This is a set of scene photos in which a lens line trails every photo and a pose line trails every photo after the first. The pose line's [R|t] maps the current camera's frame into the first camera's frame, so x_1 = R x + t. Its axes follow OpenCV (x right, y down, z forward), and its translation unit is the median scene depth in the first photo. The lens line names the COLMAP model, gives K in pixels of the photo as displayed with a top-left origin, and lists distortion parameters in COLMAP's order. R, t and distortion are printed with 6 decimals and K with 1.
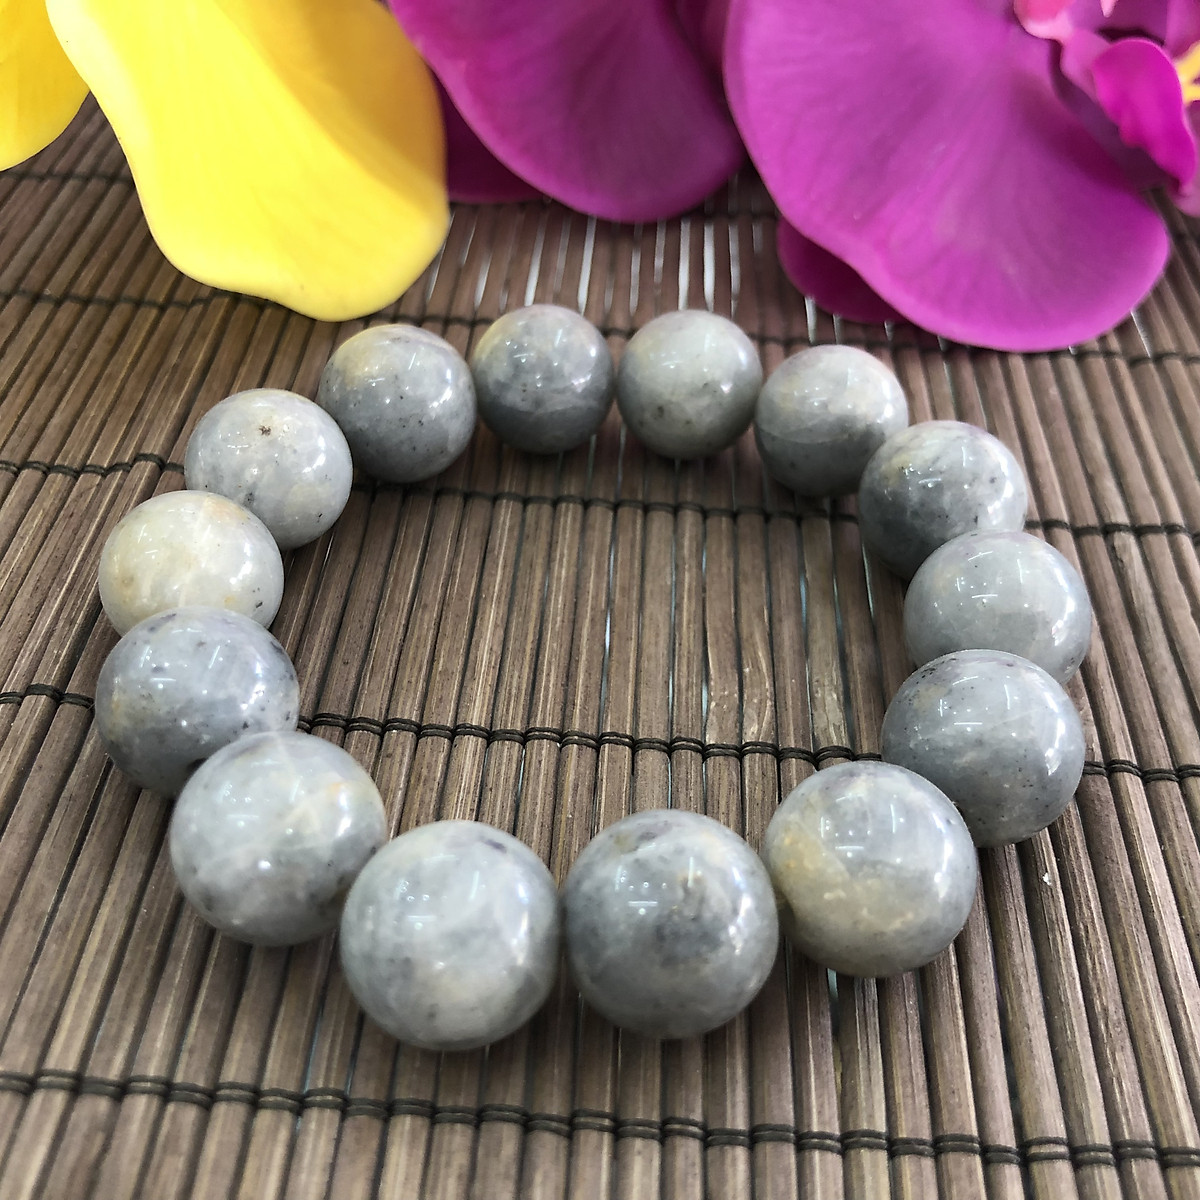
lens RADIAL K [[1407.2, 0, 601.2], [0, 1407.2, 565.2], [0, 0, 1]] dist [0.009648, -0.167549]
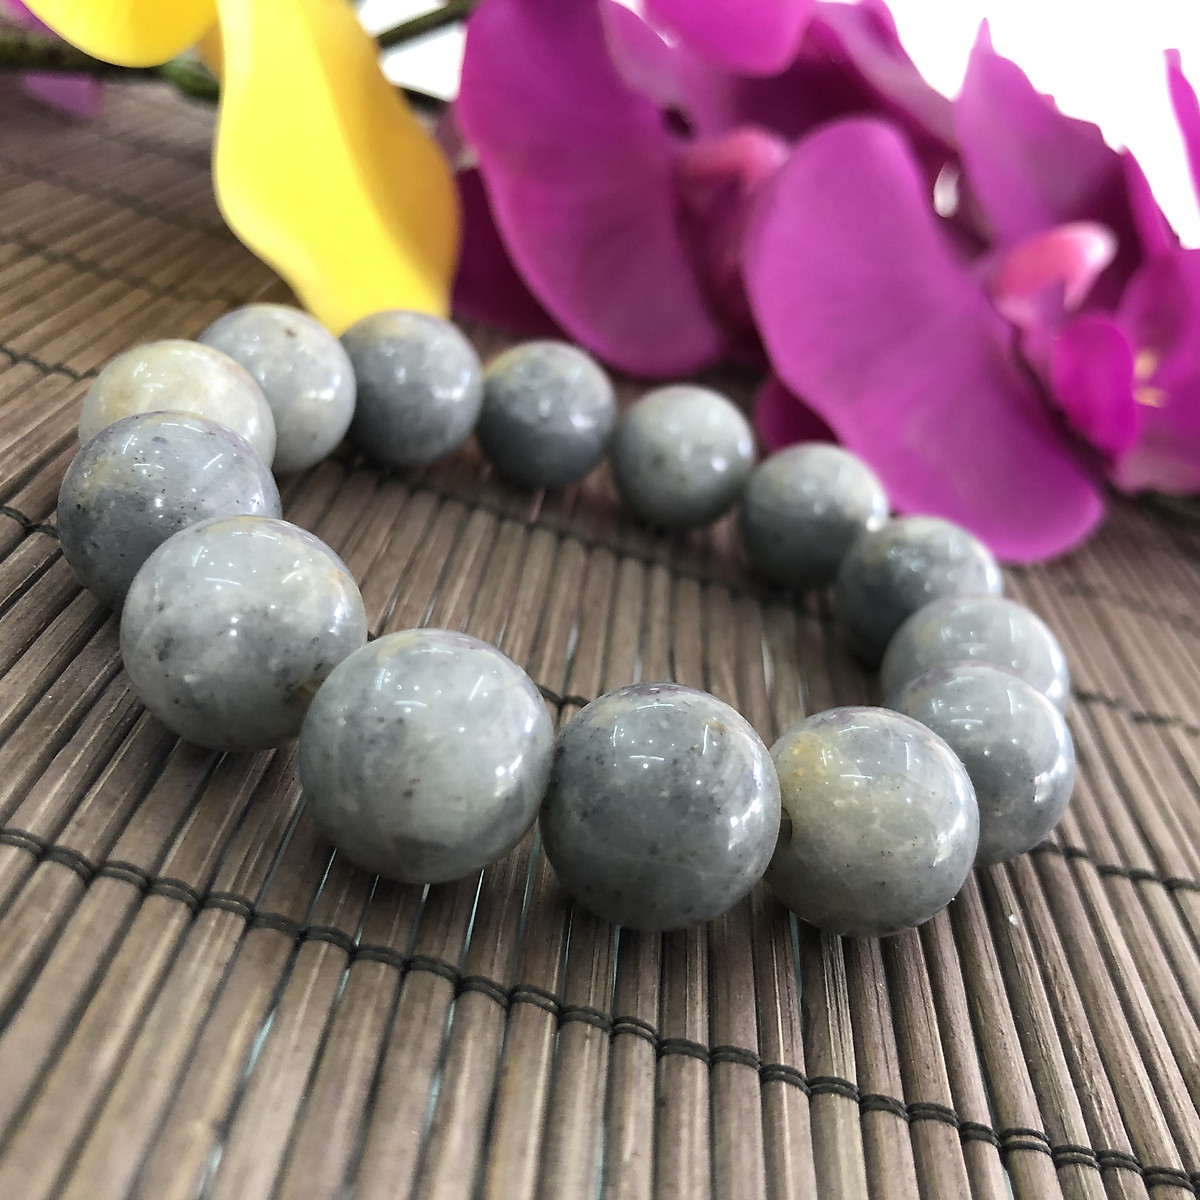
lens RADIAL K [[1407.2, 0, 601.2], [0, 1407.2, 565.2], [0, 0, 1]] dist [0.009648, -0.167549]
pose [[0.958880, 0.260064, 0.113647, -0.116369], [-0.213835, 0.925299, -0.313205, 0.357962], [-0.186611, 0.276024, 0.942861, 0.098435]]
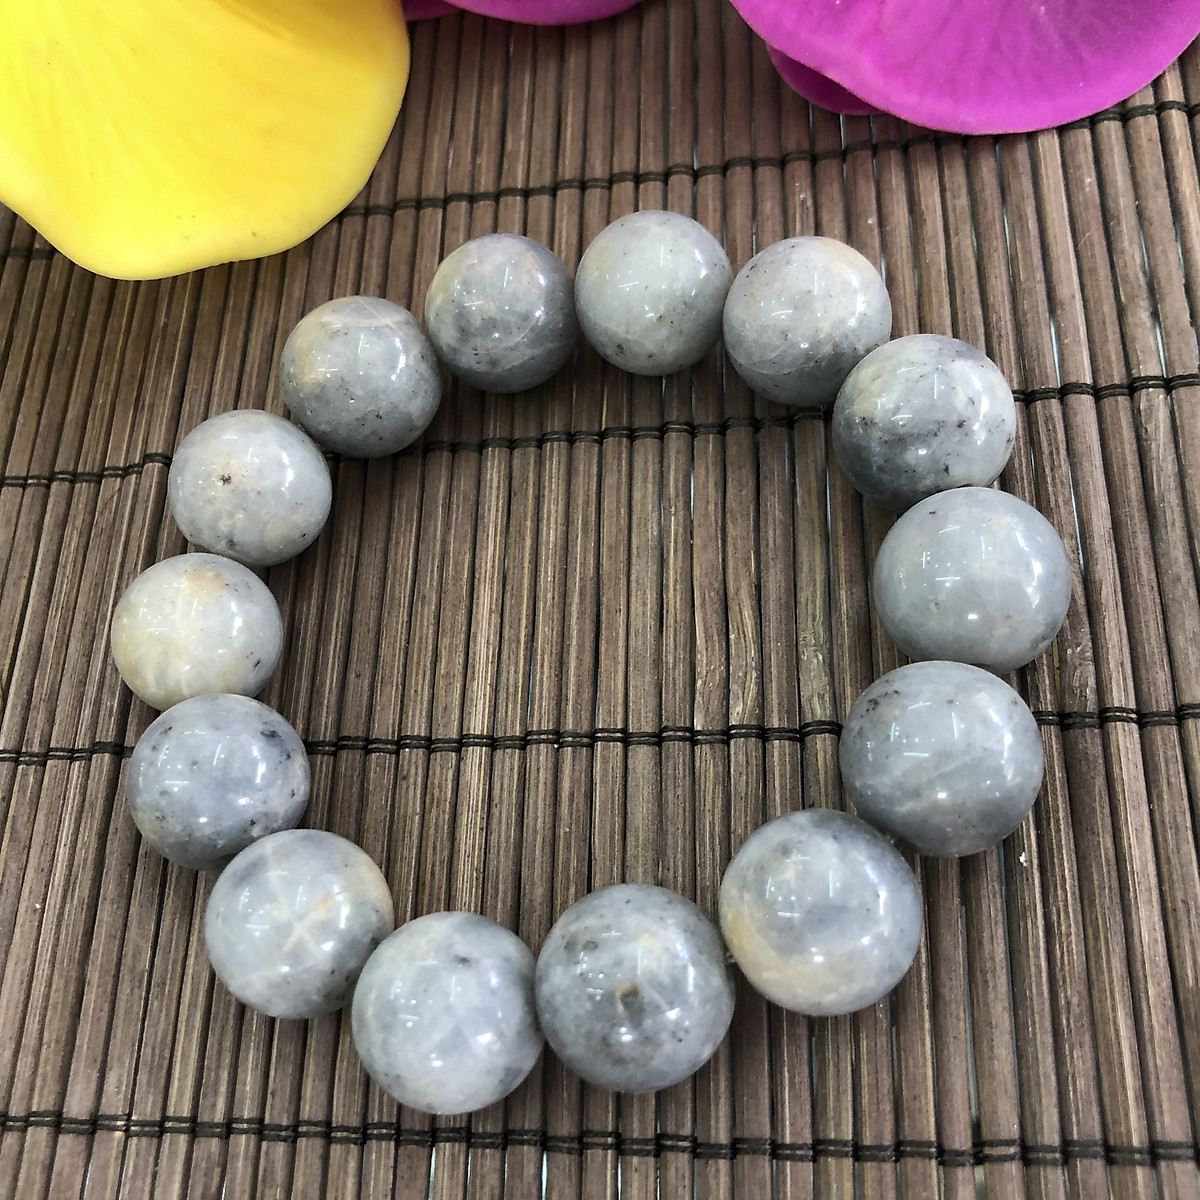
lens RADIAL K [[1421.0, 0, 580.4], [0, 1421.0, 572.5], [0, 0, 1]] dist [0.013790, -0.194925]
pose [[0.964338, -0.128738, -0.231254, 0.272670], [0.206947, 0.911448, 0.355577, -0.397897], [0.164999, -0.390754, 0.905586, 0.098205]]
